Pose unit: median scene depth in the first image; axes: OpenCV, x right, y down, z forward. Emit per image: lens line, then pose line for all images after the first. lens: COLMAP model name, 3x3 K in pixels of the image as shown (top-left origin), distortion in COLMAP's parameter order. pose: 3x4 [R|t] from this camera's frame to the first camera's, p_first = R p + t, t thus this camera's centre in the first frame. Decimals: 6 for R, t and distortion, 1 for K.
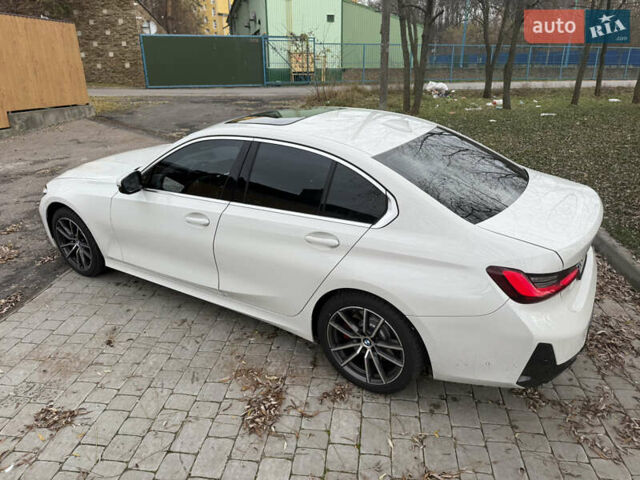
lens RADIAL K [[451.8, 0, 321.8], [0, 451.8, 238.6], [0, 0, 1]] dist [0.018126, -0.026035]
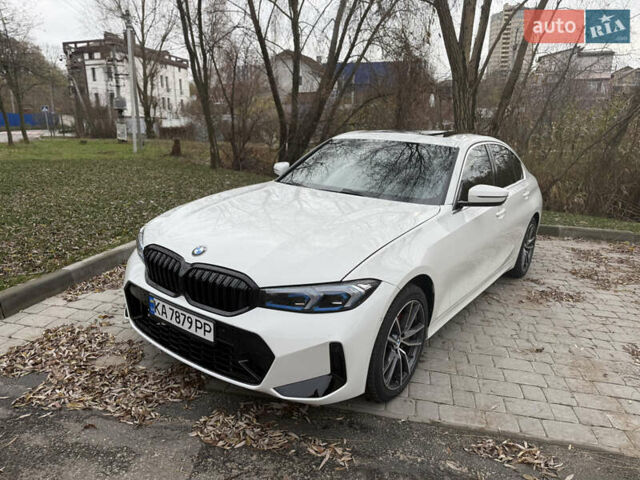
lens RADIAL K [[451.8, 0, 320.0], [0, 451.8, 238.8], [0, 0, 1]] dist [0.018126, -0.026035]
pose [[0.078515, -0.223458, 0.971546, -1.680150], [0.347932, 0.919416, 0.183350, -0.407027], [-0.934226, 0.323636, 0.149936, 1.448661]]
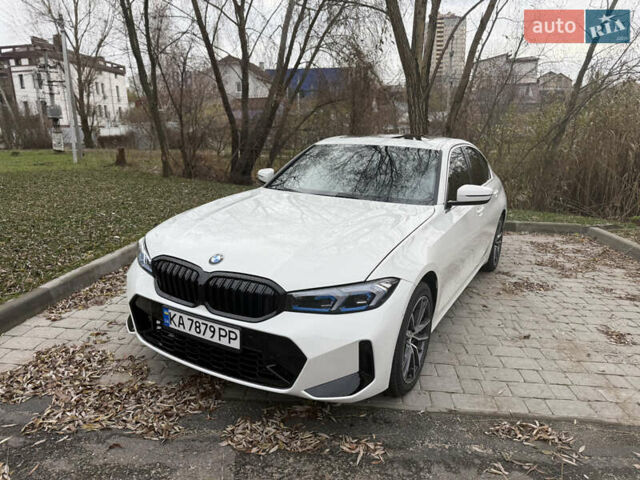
lens RADIAL K [[451.8, 0, 322.6], [0, 451.8, 238.3], [0, 0, 1]] dist [0.018126, -0.026035]
pose [[-0.046032, -0.212036, 0.976177, -1.704482], [0.366294, 0.905564, 0.213971, -0.453864], [-0.929360, 0.367417, 0.035982, 1.568628]]
